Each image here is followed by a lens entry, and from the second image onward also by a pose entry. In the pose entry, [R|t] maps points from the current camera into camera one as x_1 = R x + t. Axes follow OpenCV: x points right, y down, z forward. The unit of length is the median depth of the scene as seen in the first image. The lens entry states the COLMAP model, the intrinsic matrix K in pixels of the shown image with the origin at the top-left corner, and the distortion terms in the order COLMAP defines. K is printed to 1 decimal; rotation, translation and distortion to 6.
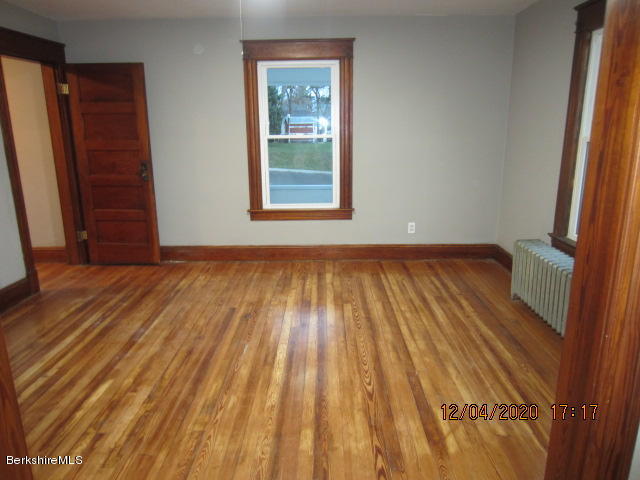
lens RADIAL K [[456.7, 0, 320.0], [0, 456.7, 240.0], [0, 0, 1]] dist [-0.025553, 0.002987]
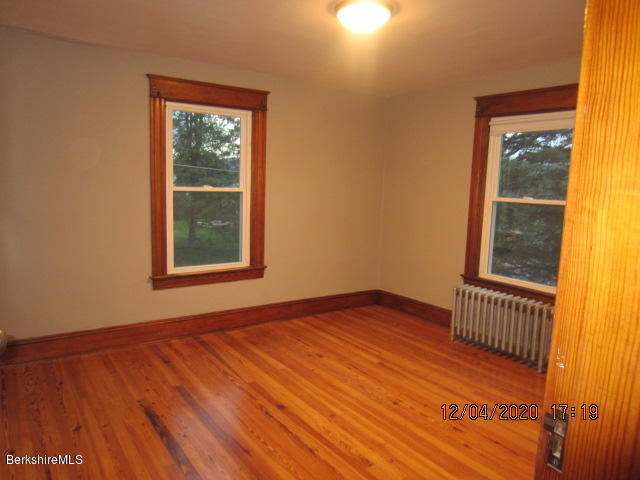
lens RADIAL K [[456.7, 0, 320.0], [0, 456.7, 240.0], [0, 0, 1]] dist [-0.025553, 0.002987]
pose [[0.808847, -0.038843, 0.586735, -0.385636], [0.103116, 0.991723, -0.076497, -0.038785], [-0.578907, 0.122376, 0.806158, 0.170814]]
